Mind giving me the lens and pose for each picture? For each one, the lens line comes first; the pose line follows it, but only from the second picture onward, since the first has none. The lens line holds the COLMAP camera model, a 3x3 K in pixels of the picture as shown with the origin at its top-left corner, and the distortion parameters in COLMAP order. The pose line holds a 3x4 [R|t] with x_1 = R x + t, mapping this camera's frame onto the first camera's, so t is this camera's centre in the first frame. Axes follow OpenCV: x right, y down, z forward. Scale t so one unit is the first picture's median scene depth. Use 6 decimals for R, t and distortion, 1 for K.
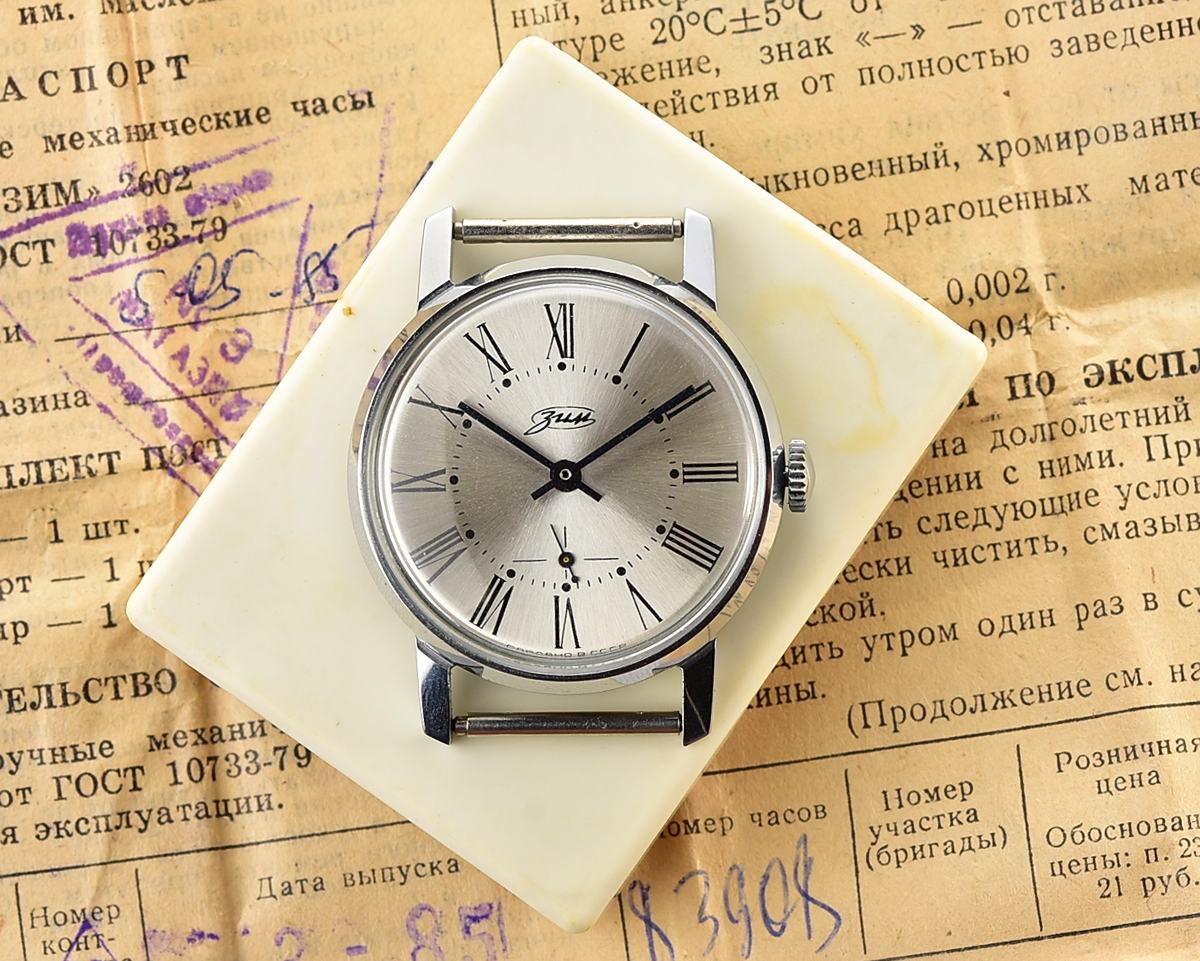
lens RADIAL K [[3397.4, 0, 590.5], [0, 3397.4, 477.5], [0, 0, 1]] dist [0.508918, 0.000000]
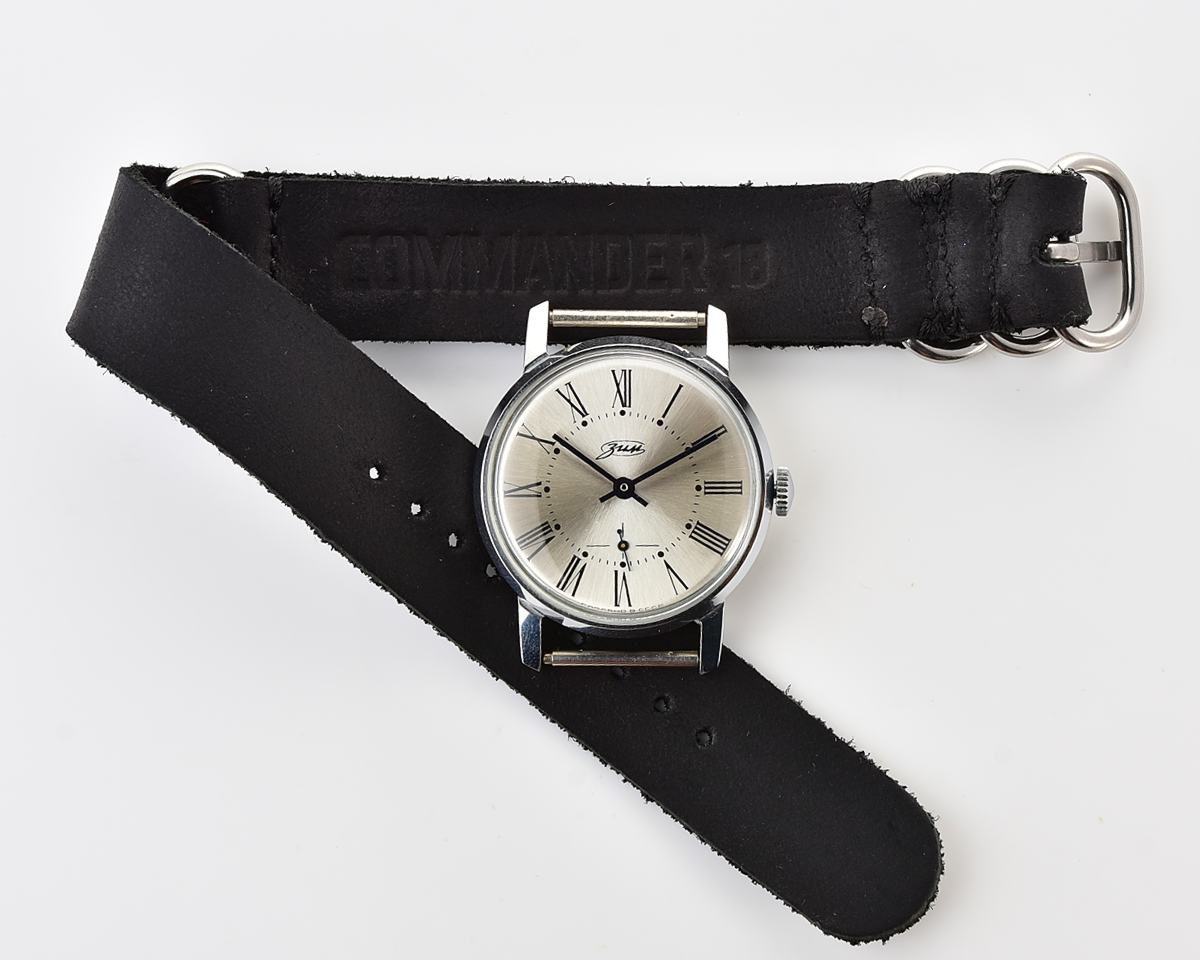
lens RADIAL K [[3397.4, 0, 603.4], [0, 3397.4, 476.1], [0, 0, 1]] dist [0.508918, 0.000000]
pose [[0.999691, 0.018130, 0.016986, -0.040887], [-0.018327, 0.999766, 0.011487, -0.022181], [-0.016774, -0.011795, 0.999790, -0.455737]]
